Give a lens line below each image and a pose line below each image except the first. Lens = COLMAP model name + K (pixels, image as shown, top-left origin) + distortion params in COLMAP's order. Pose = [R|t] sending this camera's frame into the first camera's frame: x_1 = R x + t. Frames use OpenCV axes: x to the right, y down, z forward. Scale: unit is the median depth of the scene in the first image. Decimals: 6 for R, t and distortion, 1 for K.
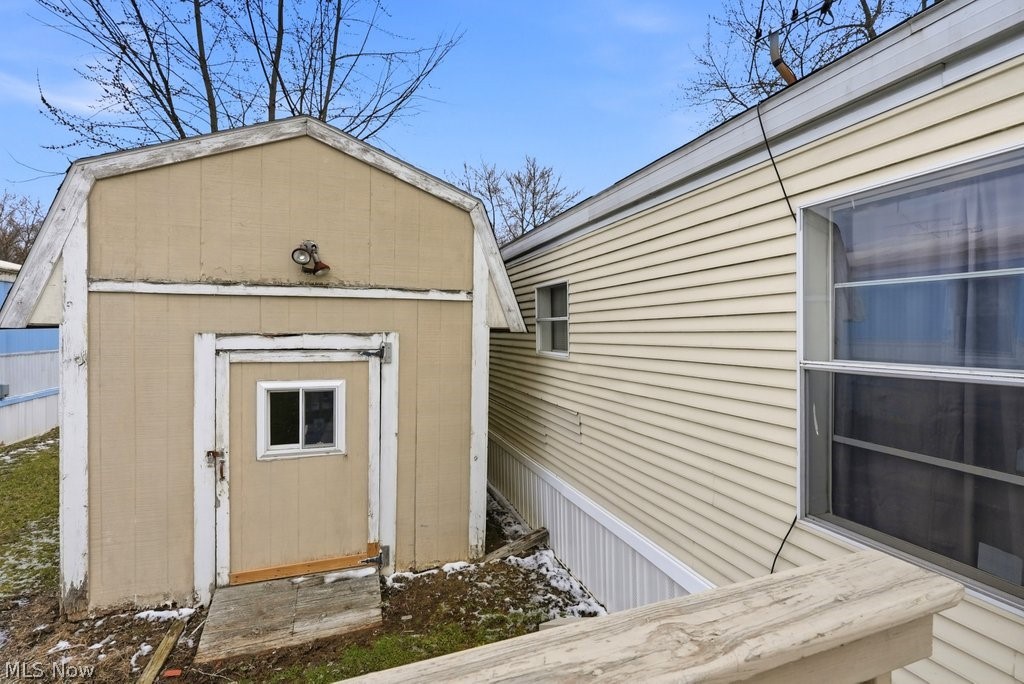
lens RADIAL K [[471.7, 0, 513.2], [0, 471.7, 336.3], [0, 0, 1]] dist [-0.004611, 0.002321]
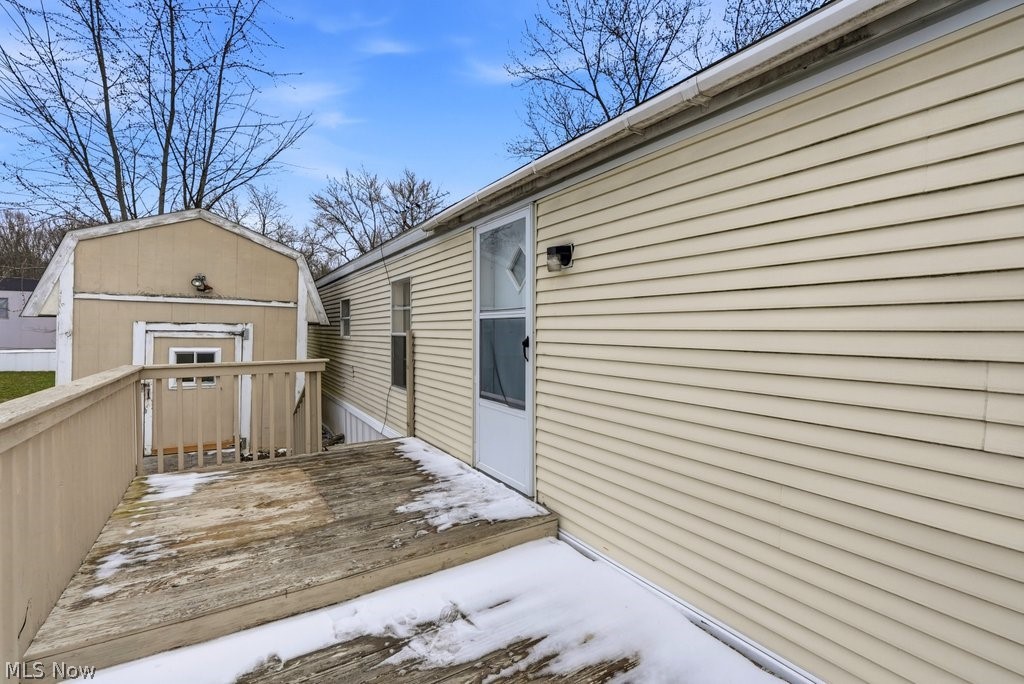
lens RADIAL K [[471.7, 0, 516.5], [0, 471.7, 338.3], [0, 0, 1]] dist [-0.004611, 0.002321]
pose [[0.975475, 0.011816, 0.219791, 0.386796], [-0.012088, 0.999927, -0.000106, 0.040677], [-0.219776, -0.002553, 0.975547, -1.111587]]
